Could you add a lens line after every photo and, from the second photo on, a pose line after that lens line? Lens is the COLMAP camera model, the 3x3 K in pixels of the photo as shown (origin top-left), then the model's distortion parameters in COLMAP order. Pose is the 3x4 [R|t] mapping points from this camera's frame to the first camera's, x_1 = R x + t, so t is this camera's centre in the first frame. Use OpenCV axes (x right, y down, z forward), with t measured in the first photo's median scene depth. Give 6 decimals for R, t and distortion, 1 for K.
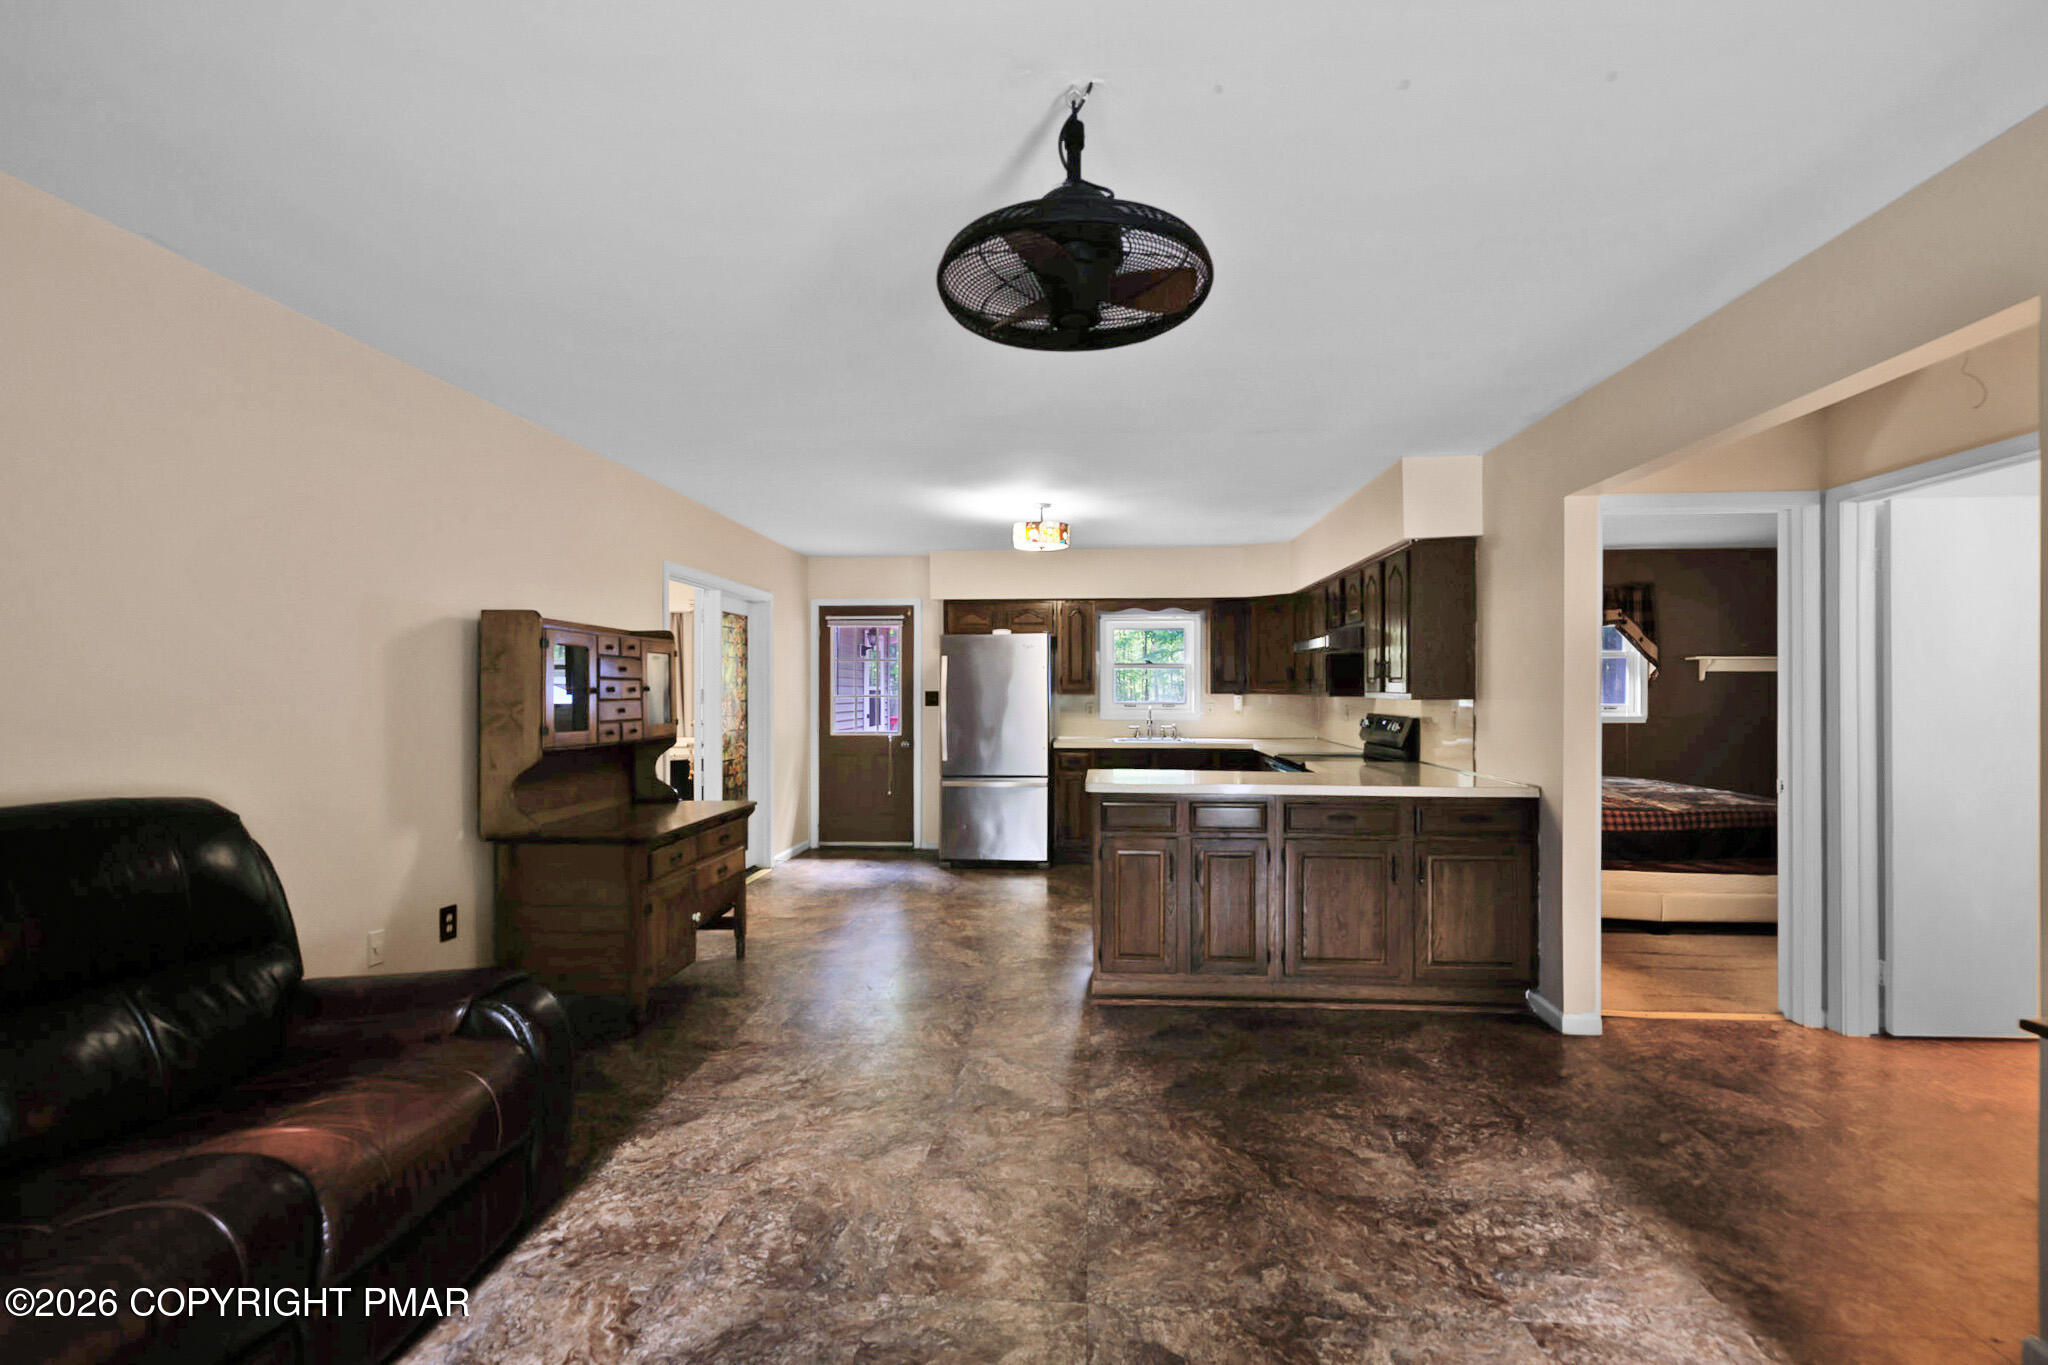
lens RADIAL K [[900.2, 0, 1039.9], [0, 900.2, 690.7], [0, 0, 1]] dist [0.000918, 0.000245]
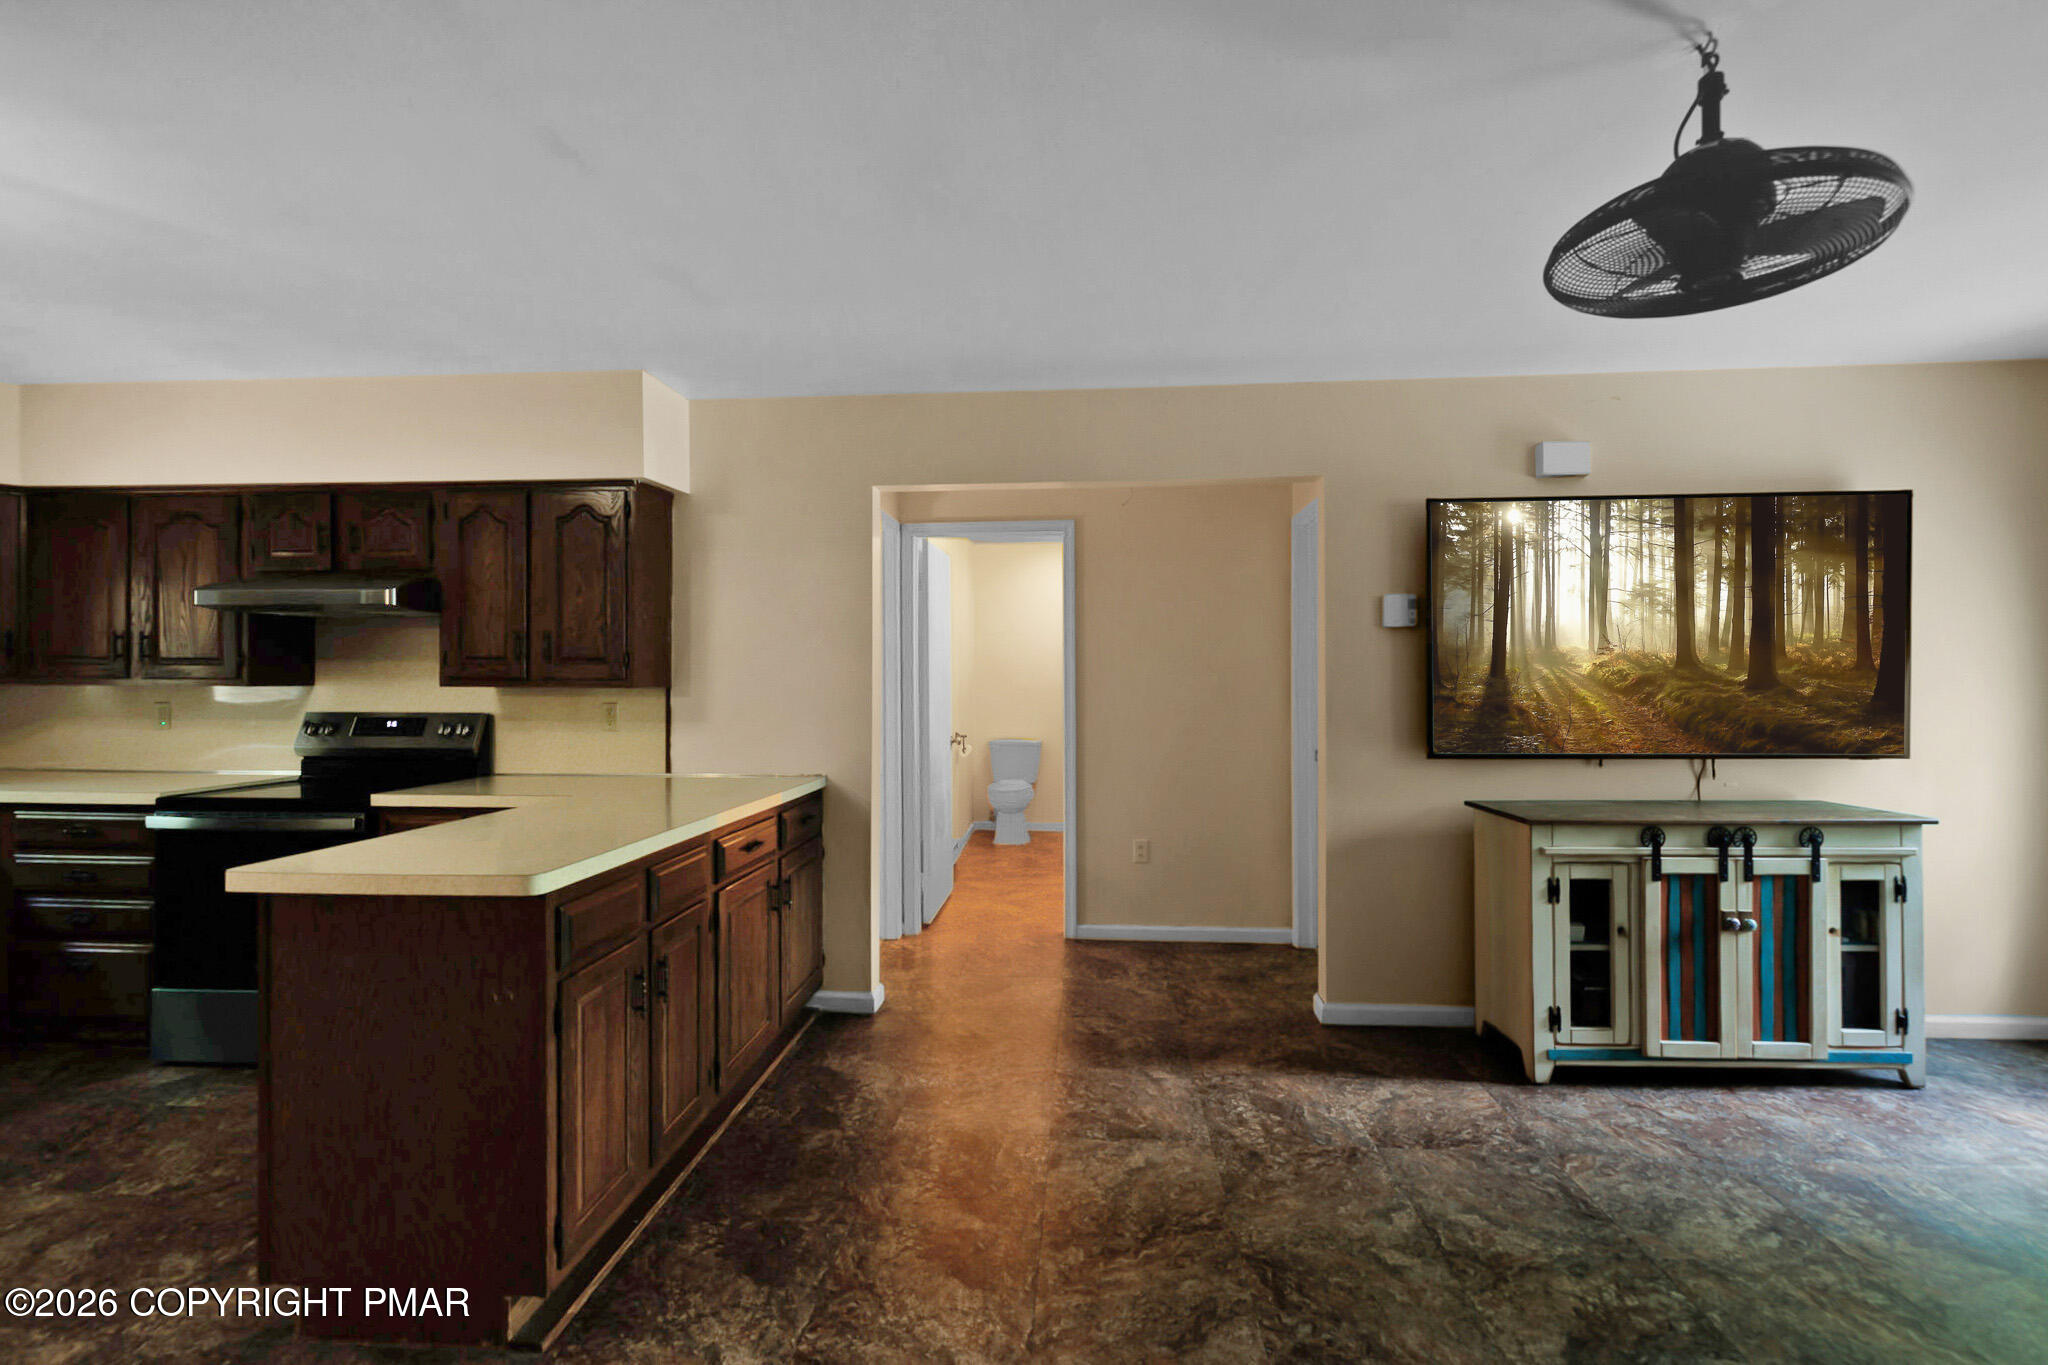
lens RADIAL K [[903.9, 0, 1026.9], [0, 903.9, 678.2], [0, 0, 1]] dist [0.001466, -0.000446]
pose [[0.008404, 0.001607, 0.999963, -0.413970], [0.000490, 0.999999, -0.001611, 0.004192], [-0.999965, 0.000504, 0.008404, 0.771763]]
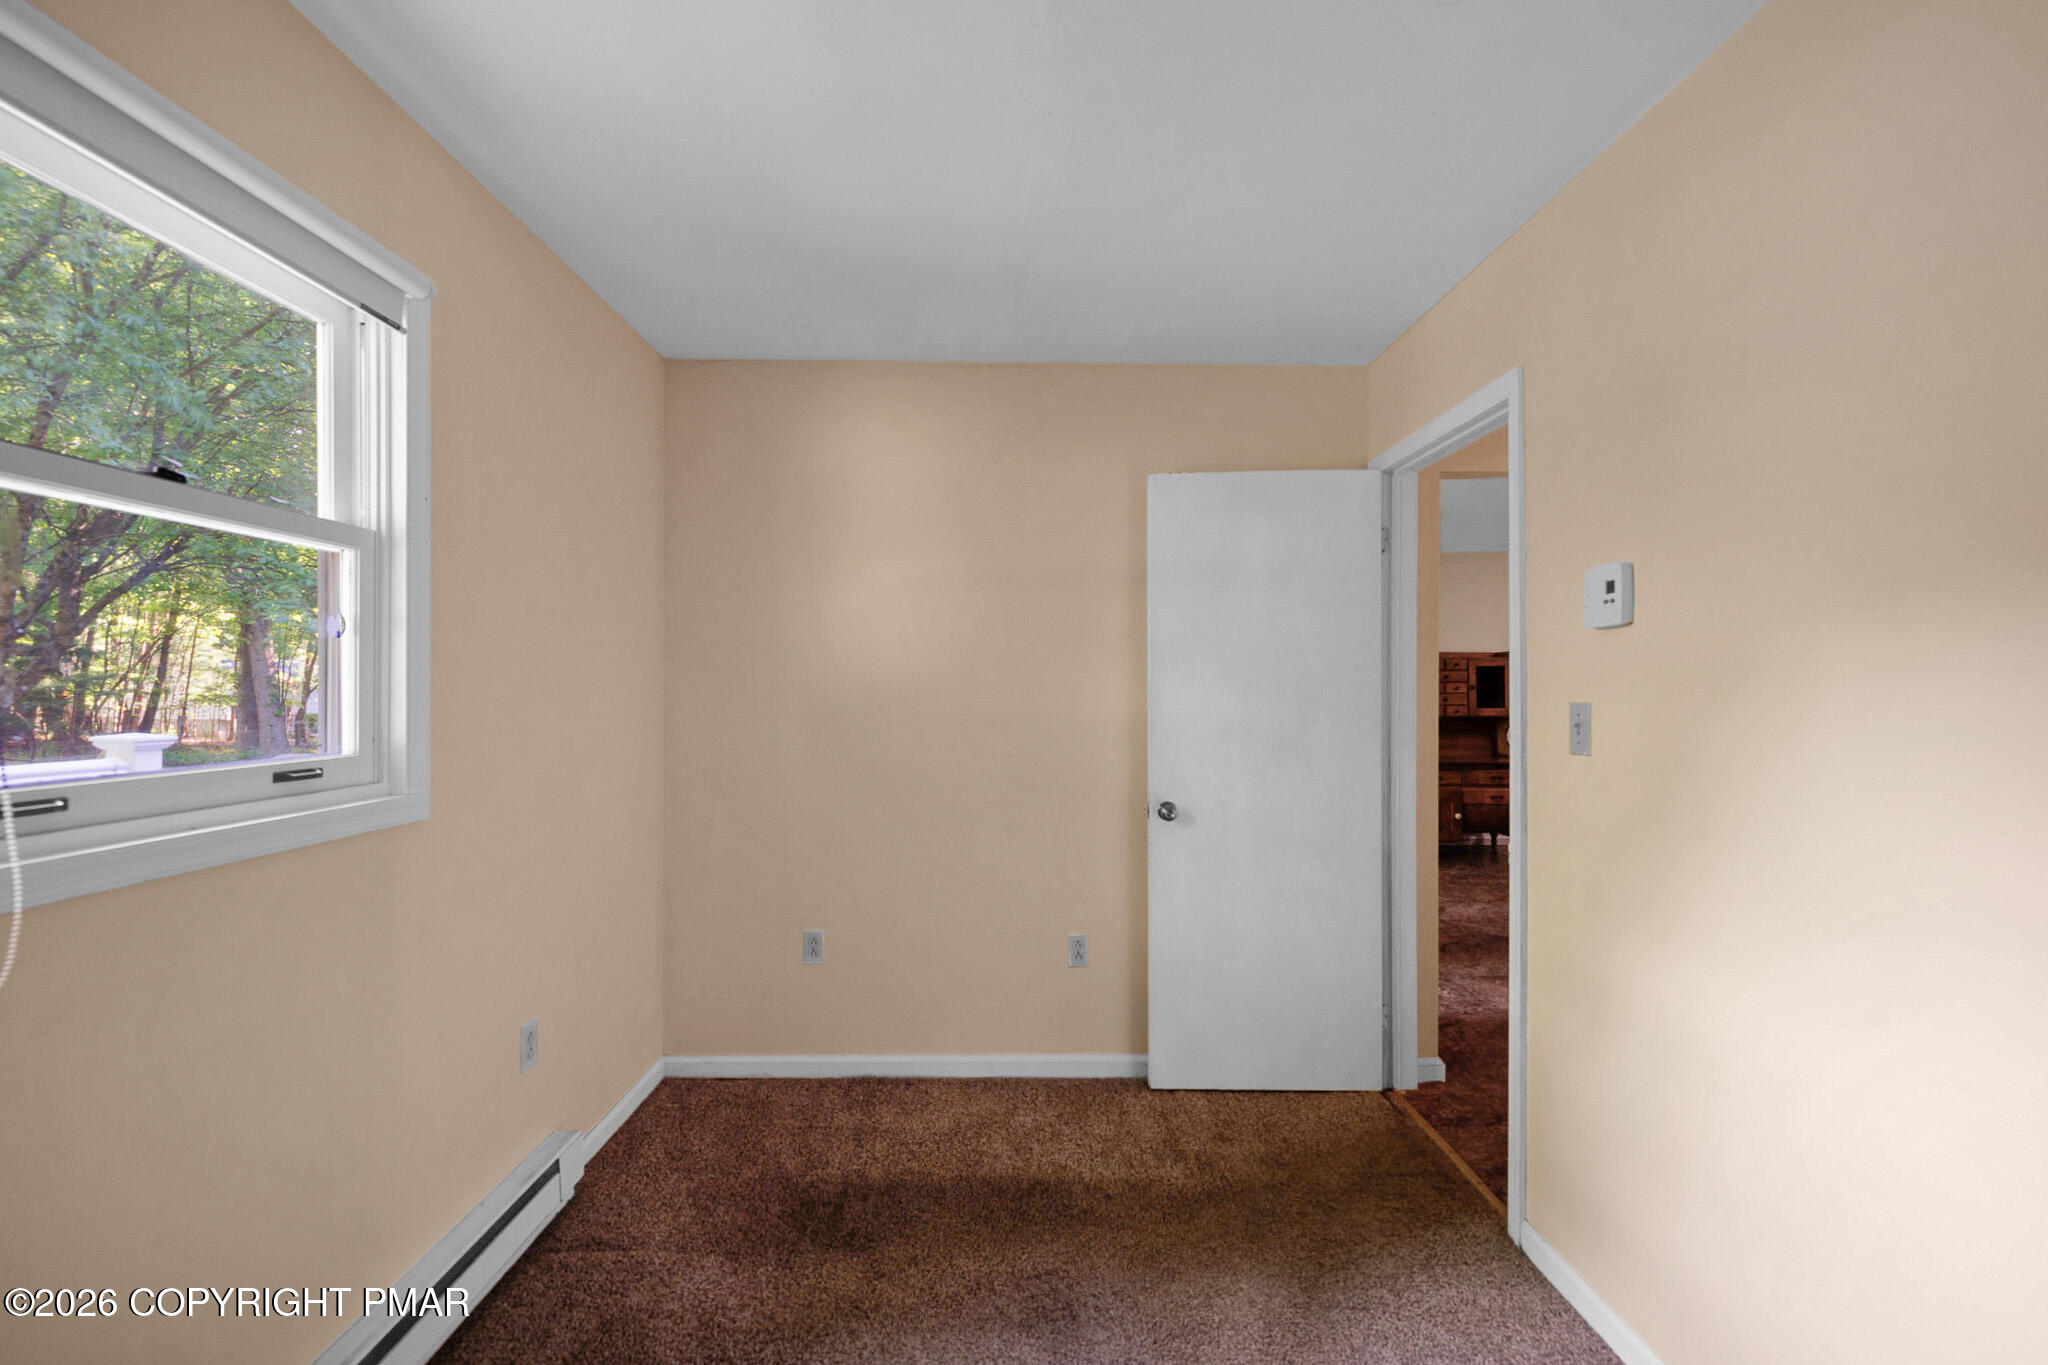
lens RADIAL K [[873.0, 0, 1012.8], [0, 873.0, 683.1], [0, 0, 1]] dist [0.000974, 0.000051]
pose [[0.057844, -0.000407, -0.998326, 1.357190], [0.004256, 0.999991, -0.000162, -0.015901], [0.998317, -0.004239, 0.057845, 0.024219]]
